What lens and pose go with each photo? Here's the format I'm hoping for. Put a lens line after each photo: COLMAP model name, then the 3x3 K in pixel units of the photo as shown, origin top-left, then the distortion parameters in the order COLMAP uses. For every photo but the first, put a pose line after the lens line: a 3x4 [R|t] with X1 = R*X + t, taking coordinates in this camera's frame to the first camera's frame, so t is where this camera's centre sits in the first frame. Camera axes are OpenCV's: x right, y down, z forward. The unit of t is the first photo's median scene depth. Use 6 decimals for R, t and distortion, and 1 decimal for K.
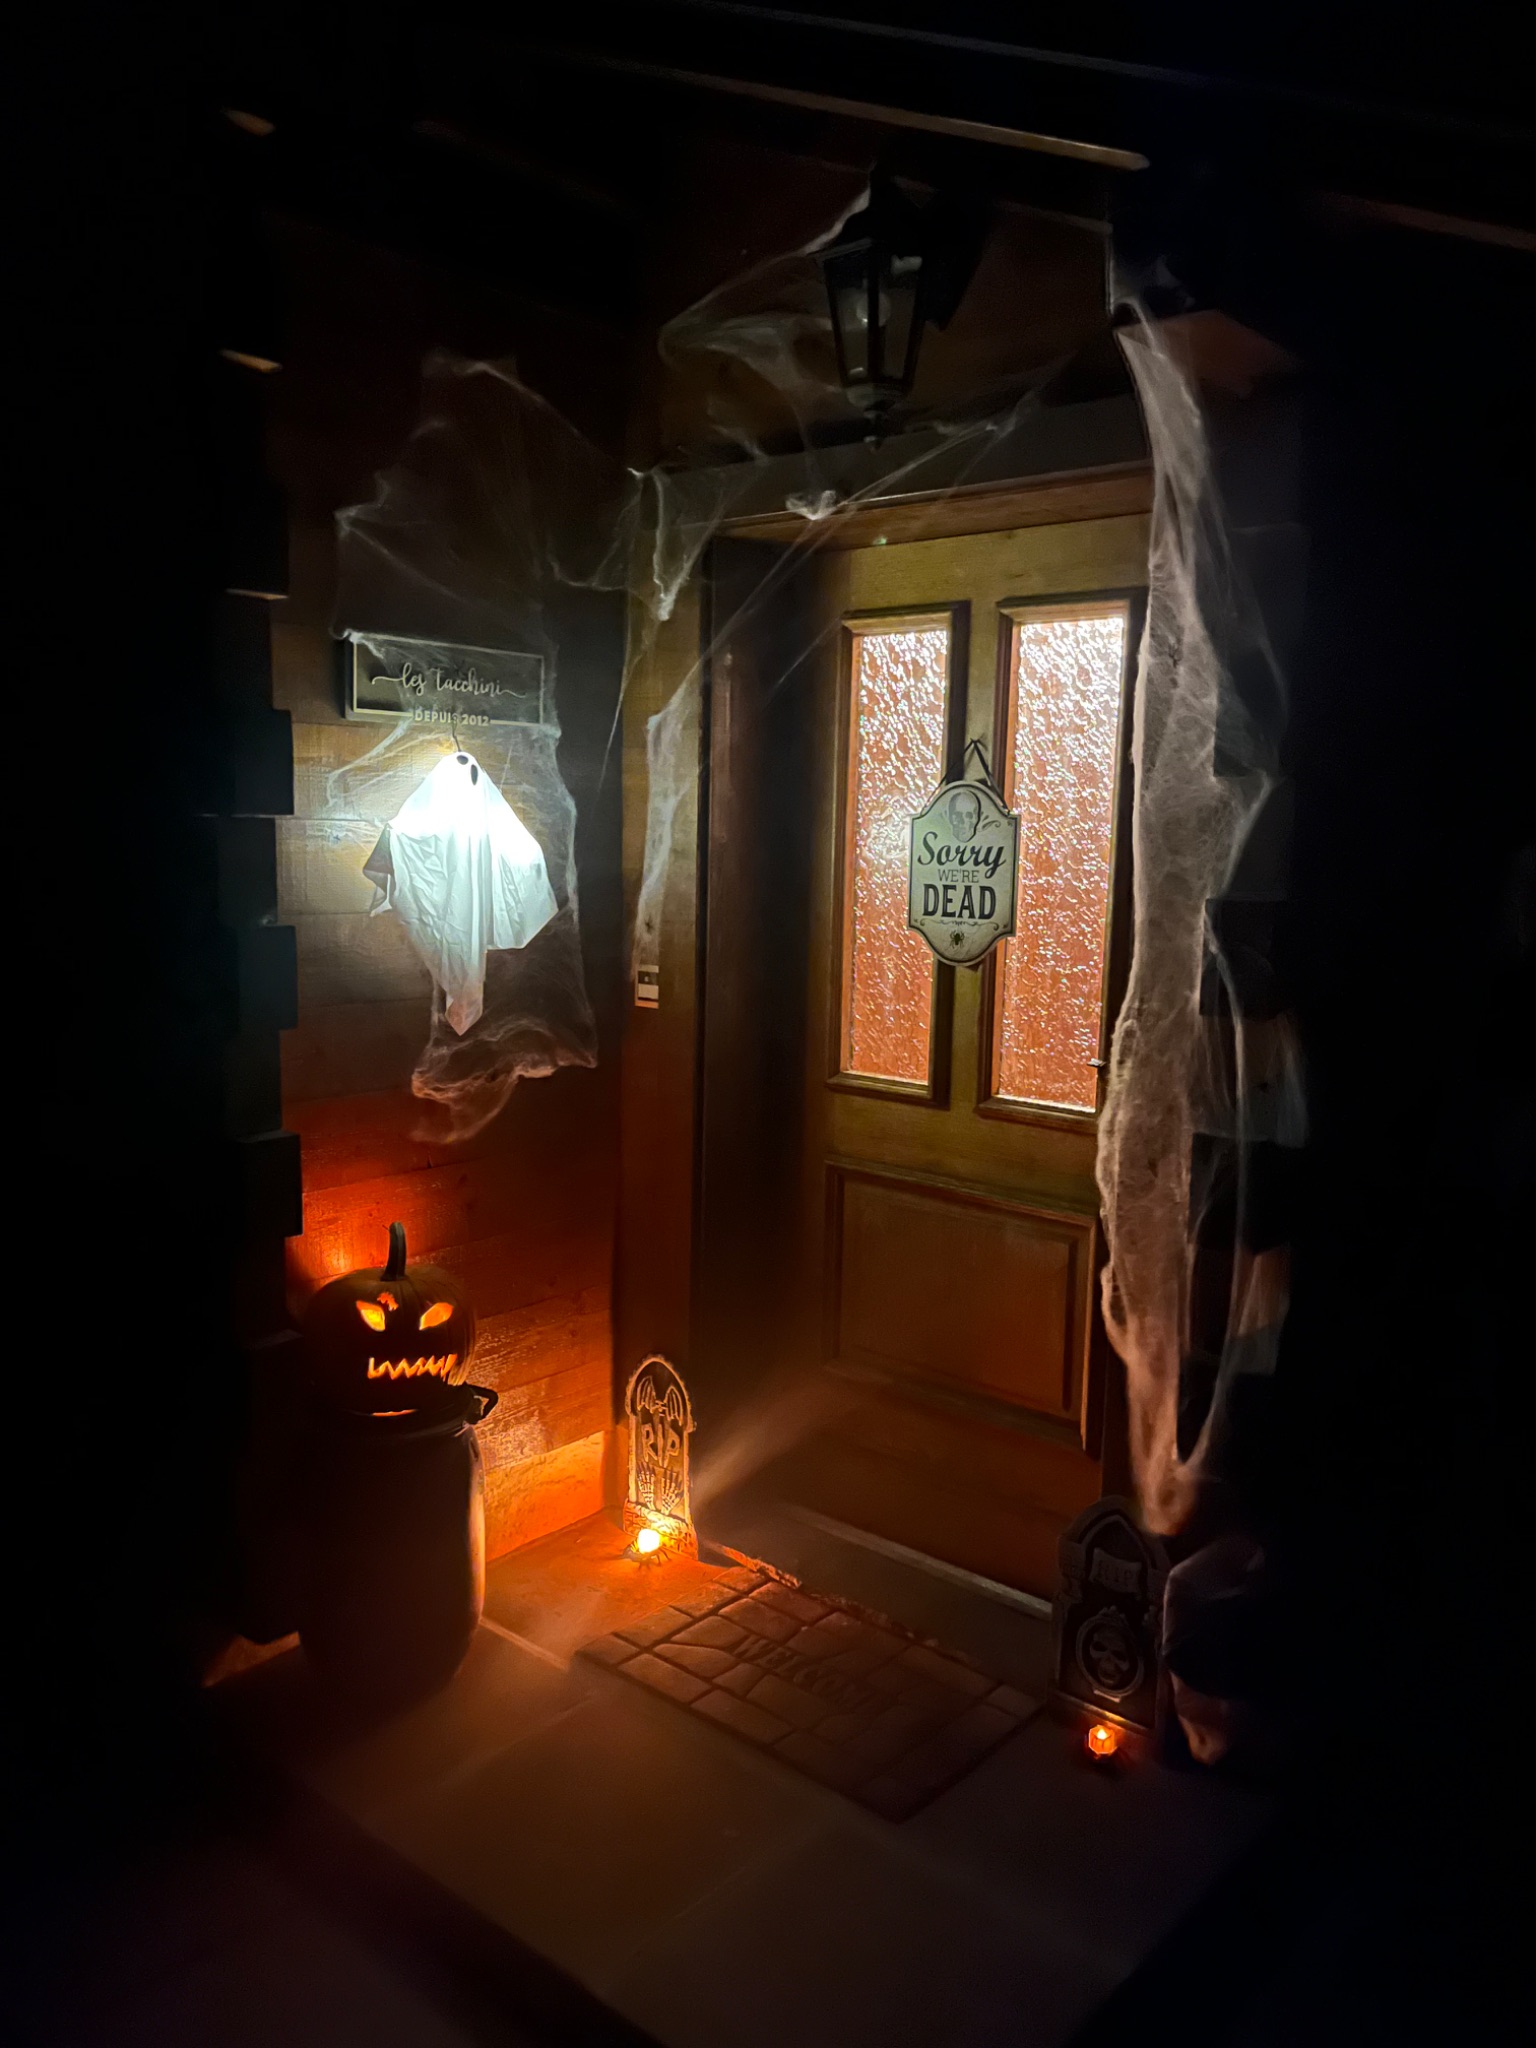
lens RADIAL K [[1552.6, 0, 769.9], [0, 1552.6, 1017.9], [0, 0, 1]] dist [0.004537, -0.001295]
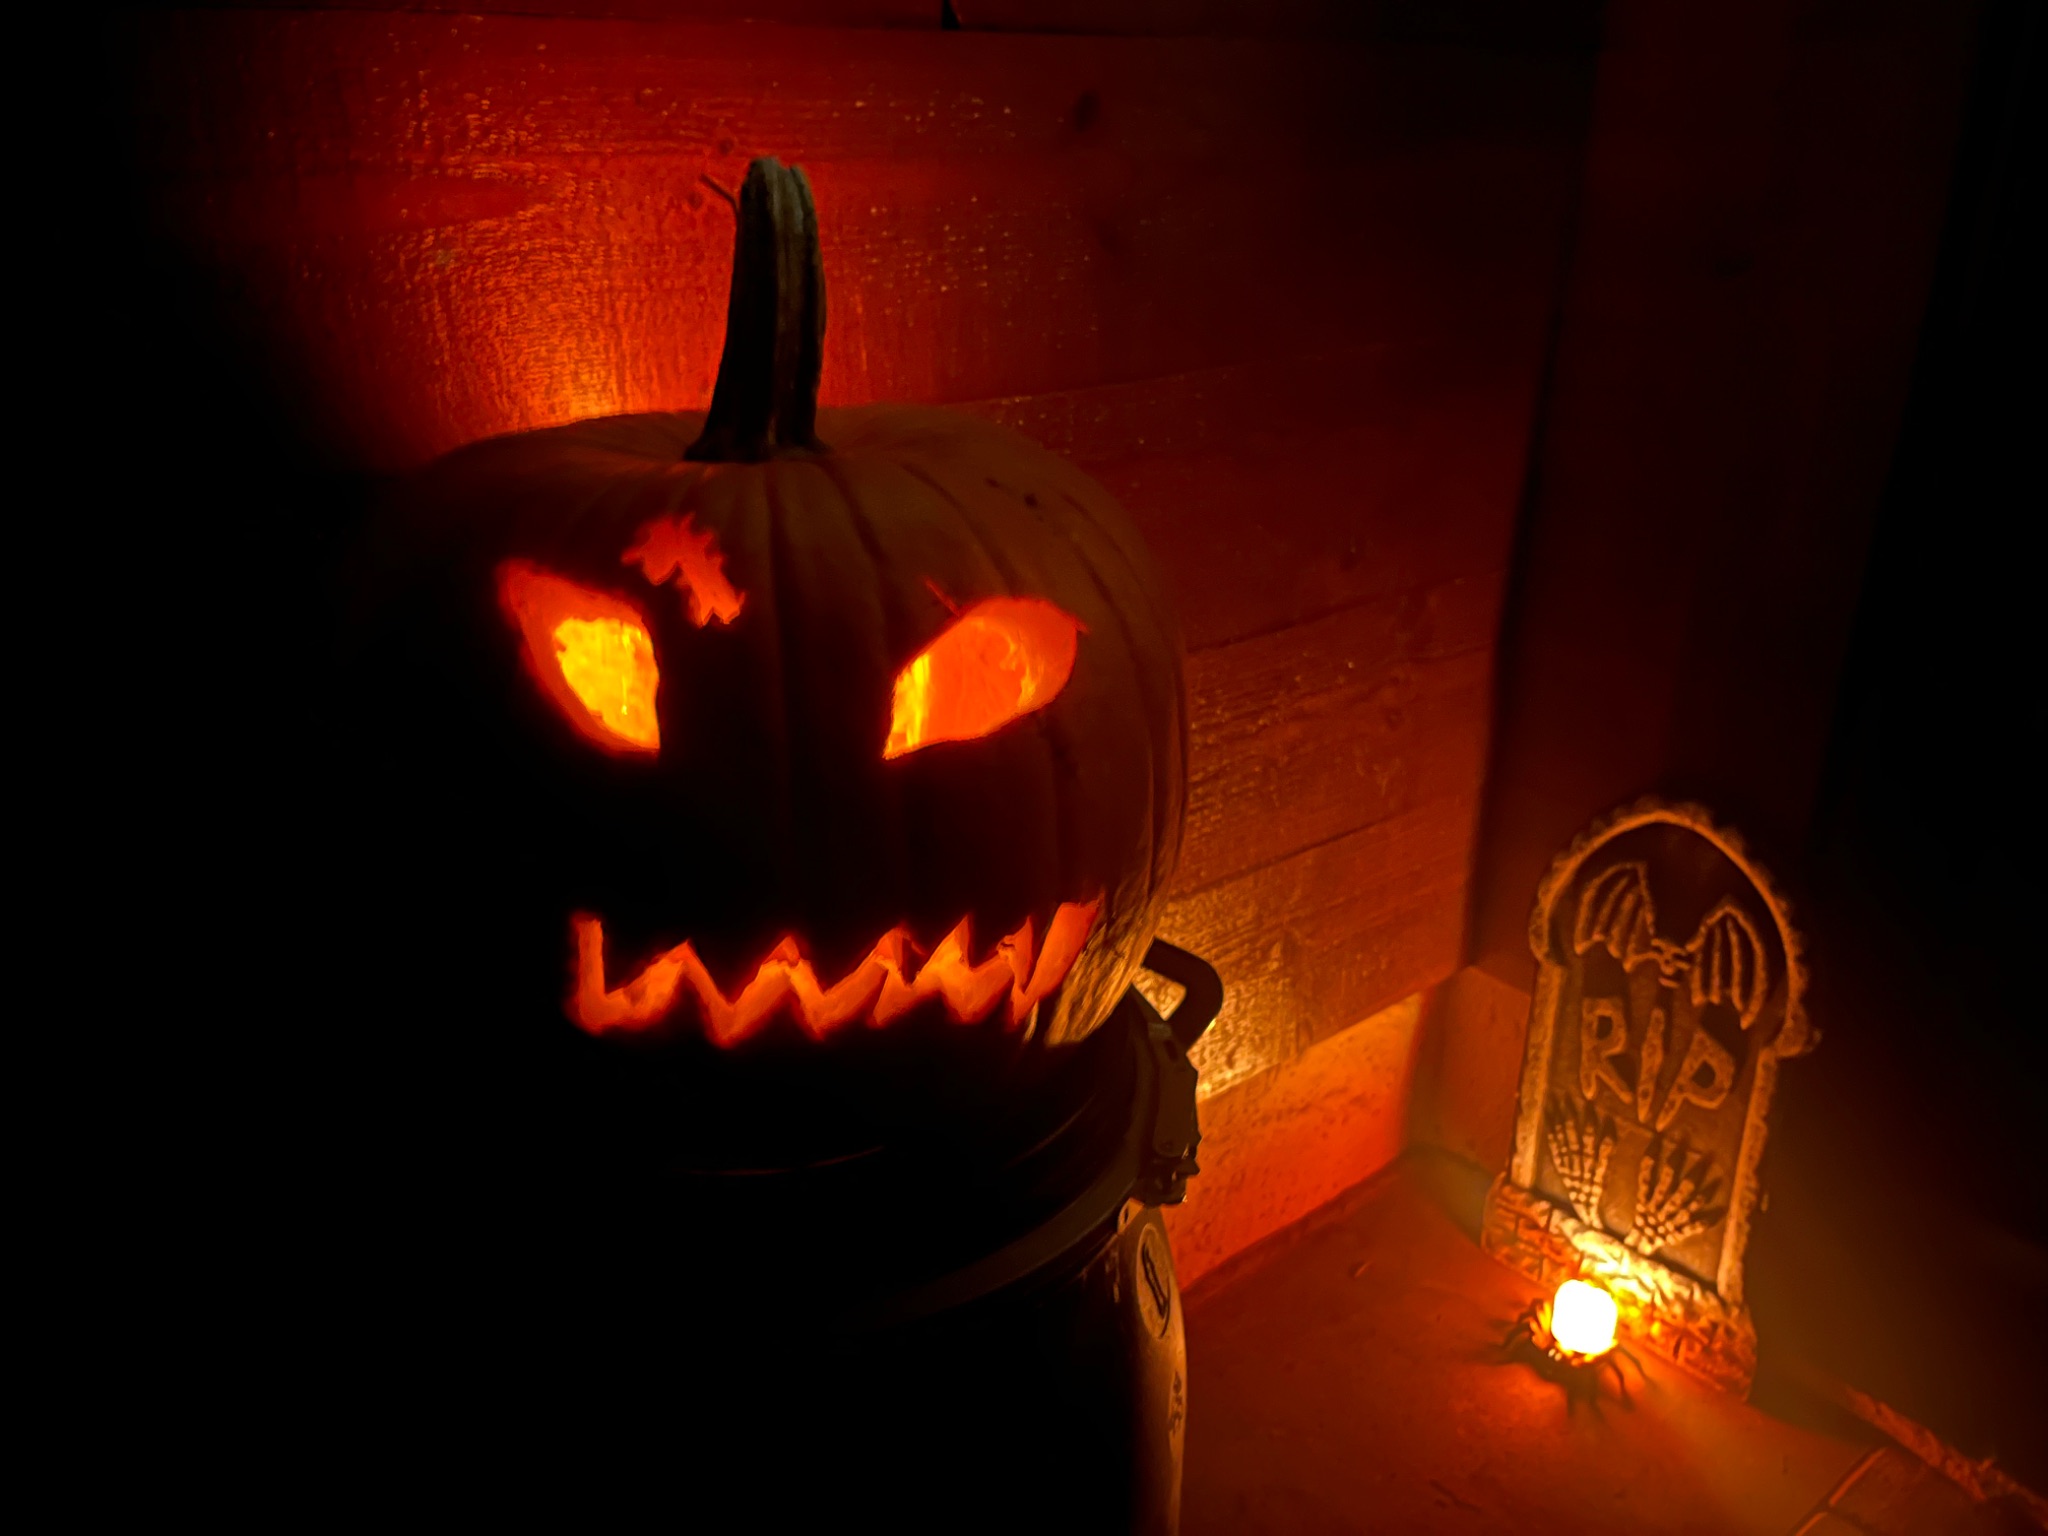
lens RADIAL K [[1552.6, 0, 1026.5], [0, 1552.6, 768.1], [0, 0, 1]] dist [0.004537, -0.001295]
pose [[0.983880, 0.054620, -0.170285, -0.149195], [-0.006833, 0.963000, 0.269413, 0.128870], [0.178700, -0.263907, 0.947850, 0.690789]]
